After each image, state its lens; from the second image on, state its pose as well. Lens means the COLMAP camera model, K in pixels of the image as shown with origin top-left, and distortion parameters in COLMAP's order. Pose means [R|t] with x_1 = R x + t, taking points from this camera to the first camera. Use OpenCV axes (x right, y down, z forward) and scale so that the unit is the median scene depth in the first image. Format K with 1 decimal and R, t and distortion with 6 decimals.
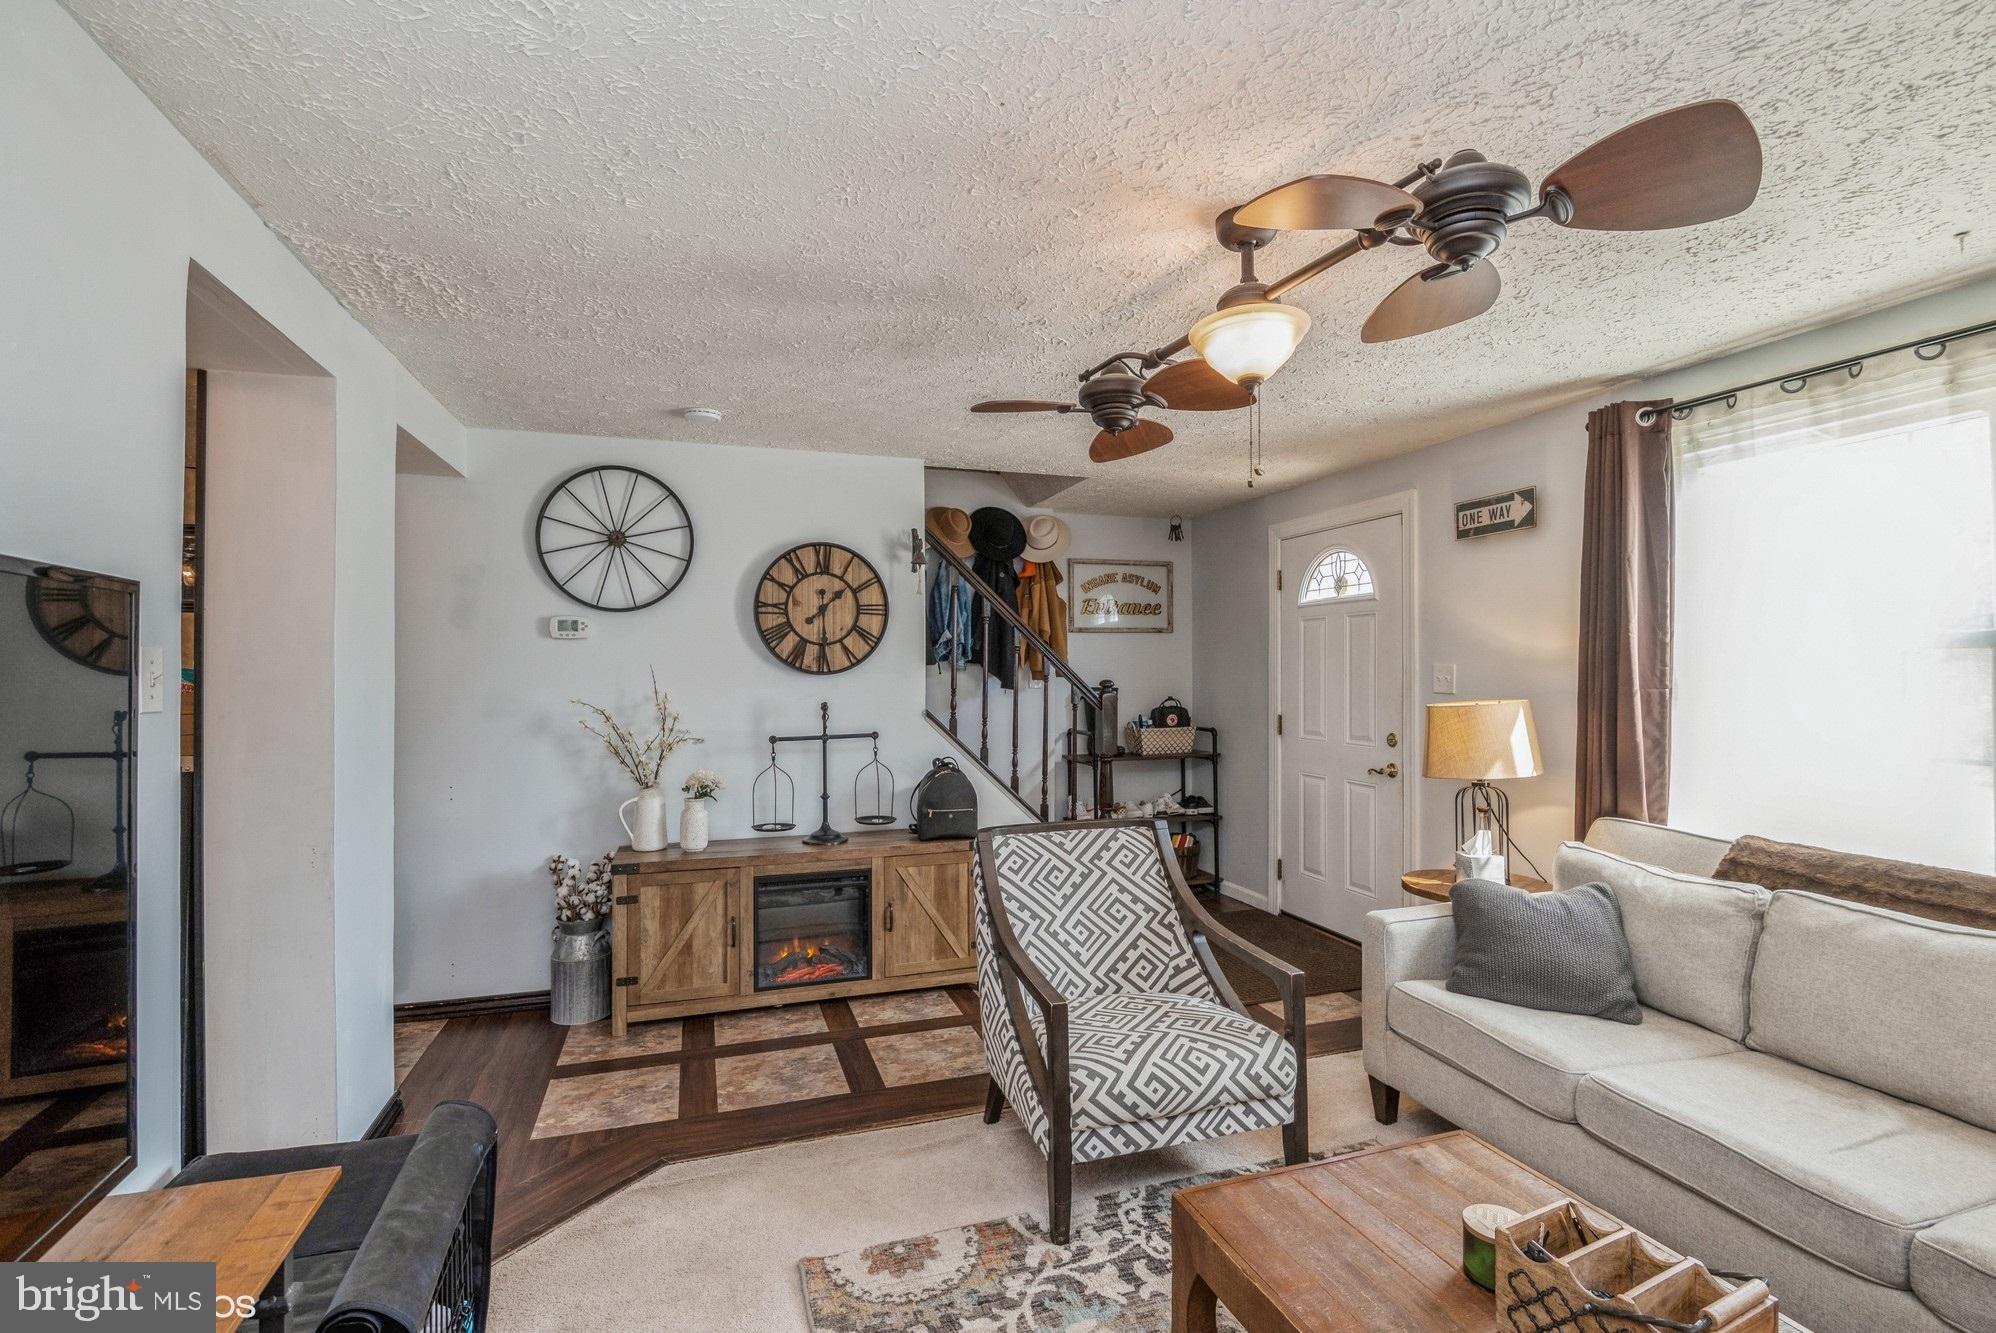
lens RADIAL K [[922.3, 0, 1000.7], [0, 922.3, 666.9], [0, 0, 1]] dist [-0.011486, -0.000968]
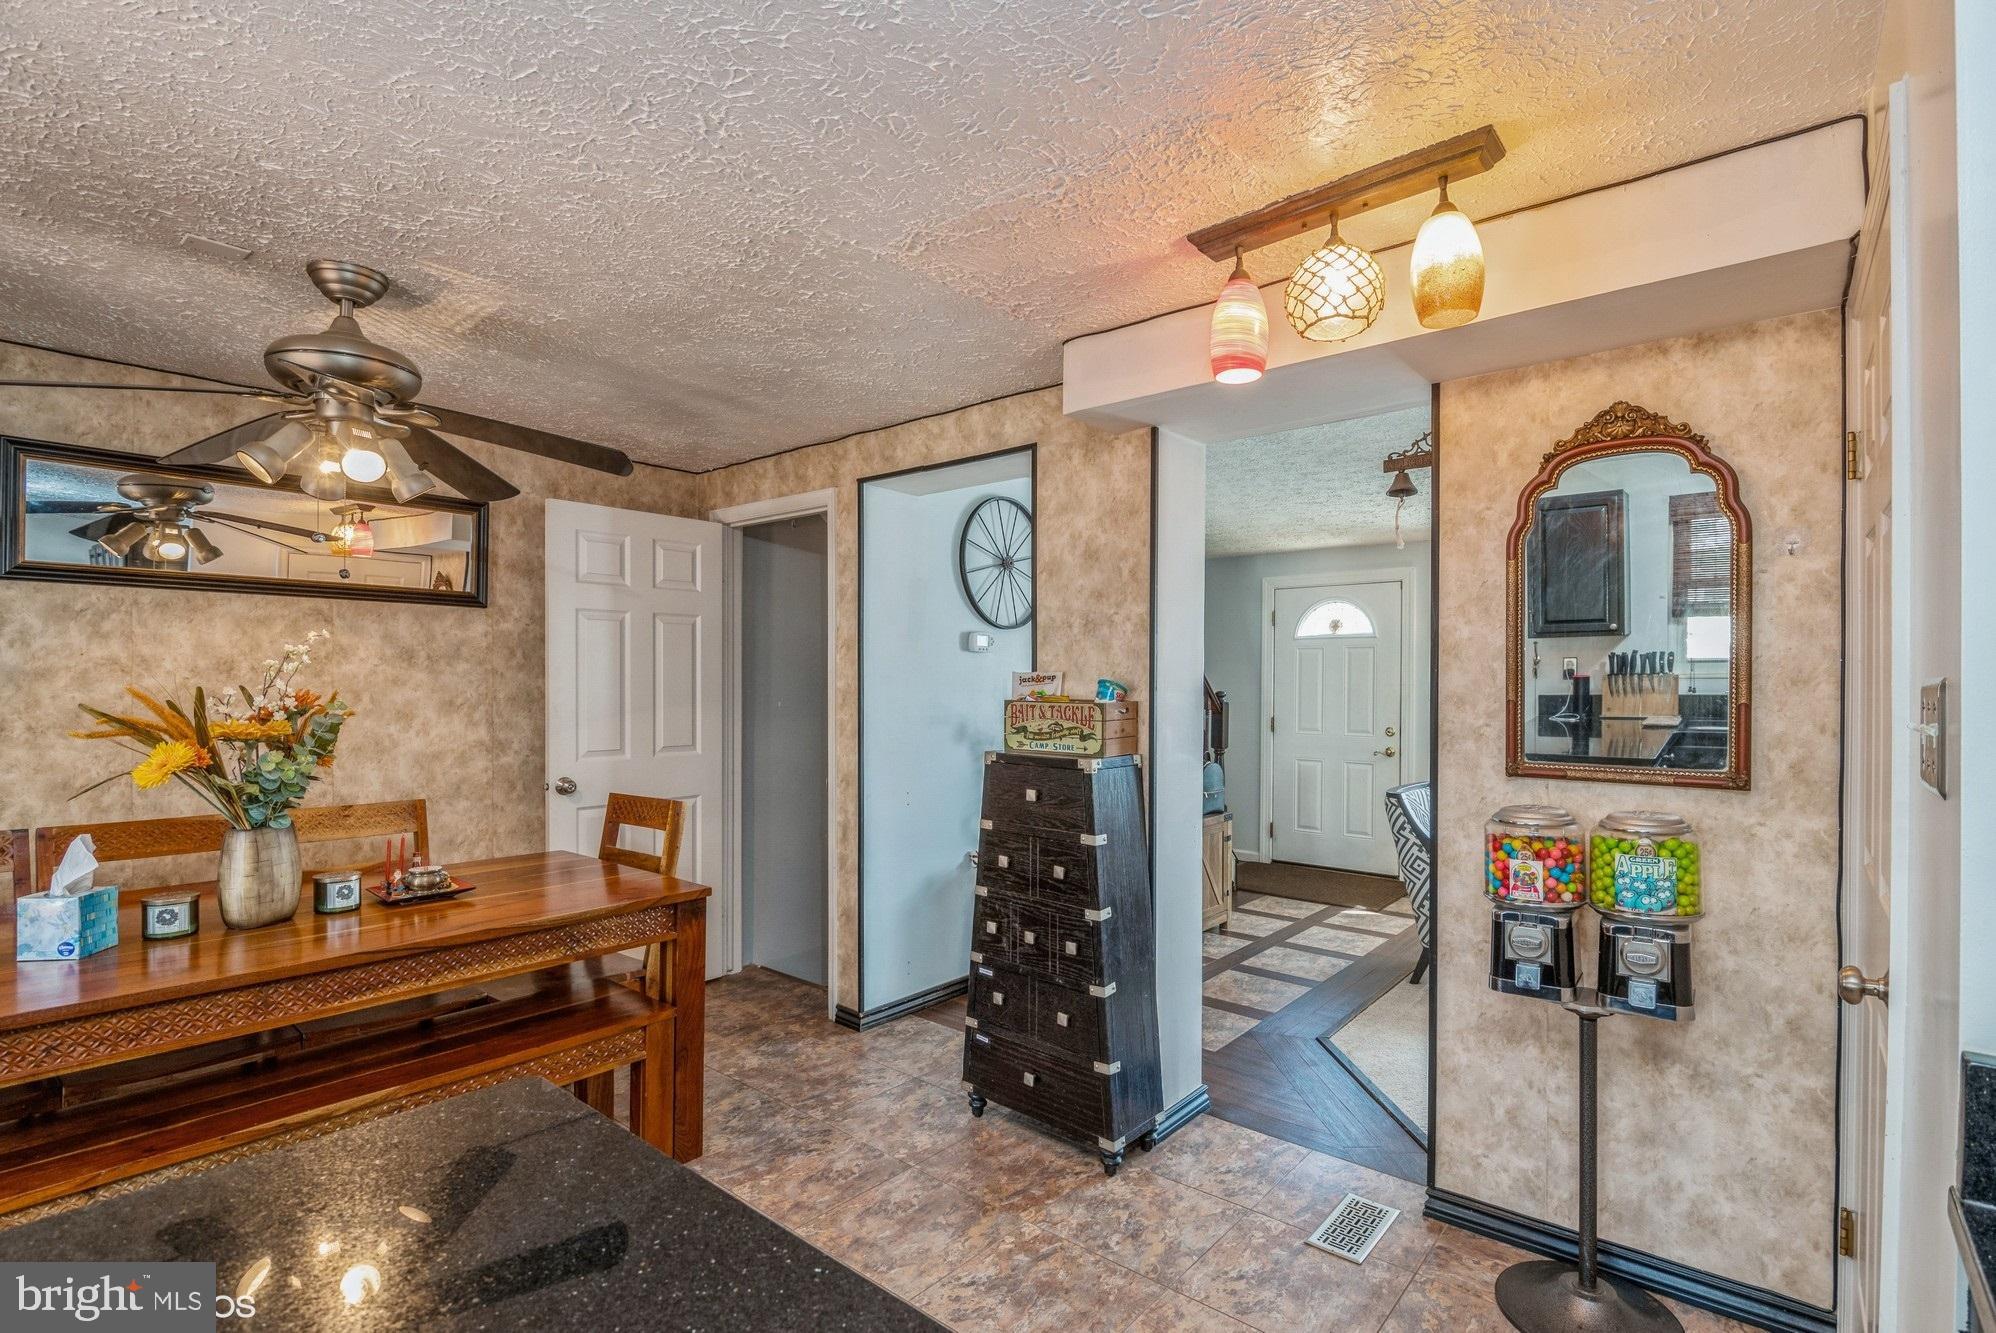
lens RADIAL K [[922.3, 0, 1001.9], [0, 922.3, 672.6], [0, 0, 1]] dist [-0.011486, -0.000968]
pose [[0.853692, 0.010252, 0.520678, -0.901087], [-0.004647, 0.999916, -0.012069, 0.006299], [-0.520758, 0.007883, 0.853668, 0.042894]]
